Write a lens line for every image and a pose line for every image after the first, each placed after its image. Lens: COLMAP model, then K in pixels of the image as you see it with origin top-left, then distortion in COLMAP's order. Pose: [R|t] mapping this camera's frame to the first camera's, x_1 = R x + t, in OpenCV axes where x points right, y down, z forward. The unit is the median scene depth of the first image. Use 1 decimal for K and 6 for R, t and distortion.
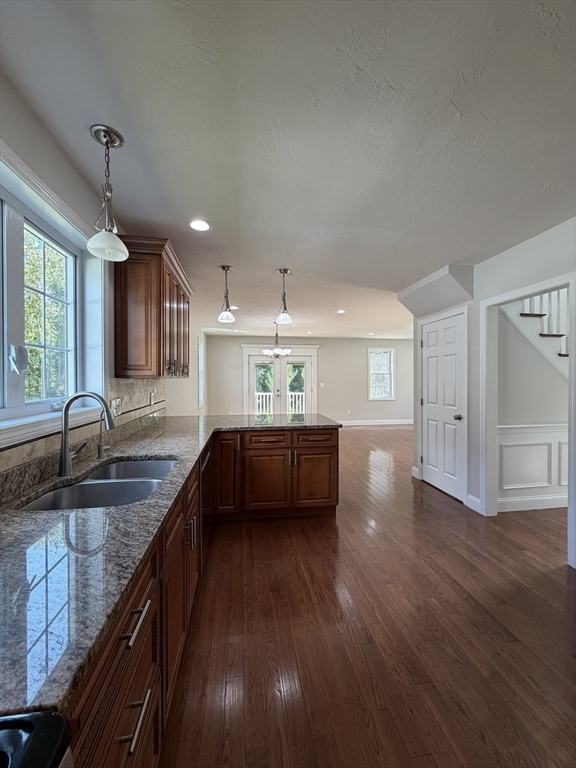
lens RADIAL K [[306.8, 0, 287.3], [0, 306.8, 381.3], [0, 0, 1]] dist [-0.000035, 0.000163]
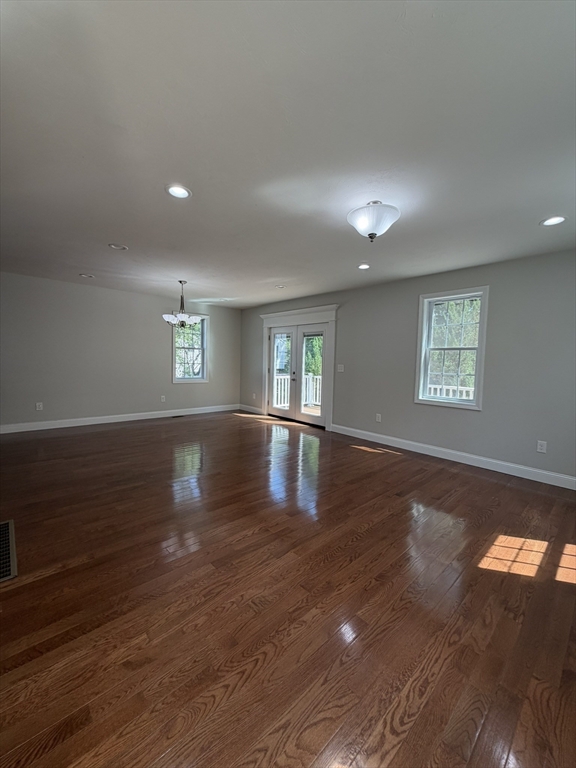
lens RADIAL K [[306.8, 0, 289.4], [0, 306.8, 384.7], [0, 0, 1]] dist [-0.000035, 0.000163]
pose [[0.567056, 0.077829, -0.819994, 2.370966], [-0.030451, 0.996826, 0.073554, 0.027241], [0.823116, -0.016740, 0.567626, 2.192794]]
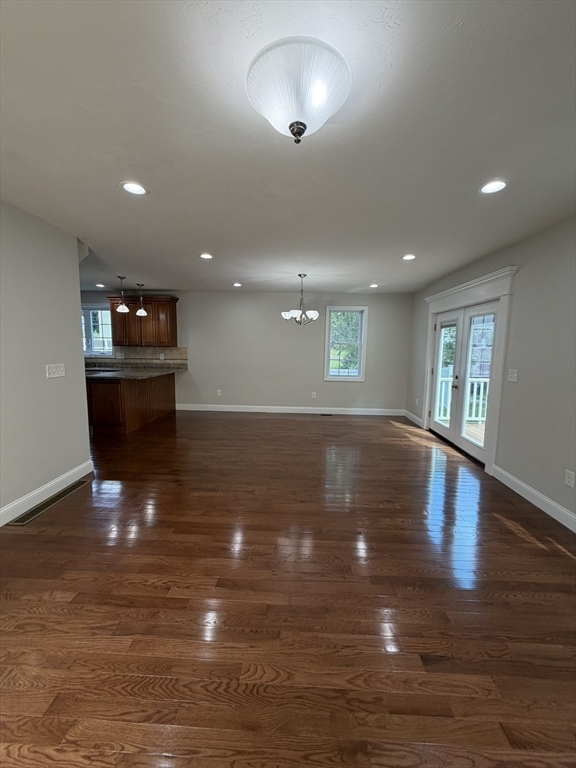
lens RADIAL K [[306.8, 0, 289.8], [0, 306.8, 384.2], [0, 0, 1]] dist [-0.000035, 0.000163]
pose [[-0.181952, 0.116786, -0.976347, 2.168118], [-0.023792, 0.992108, 0.123105, -0.053281], [0.983019, 0.045628, -0.177738, 3.238391]]
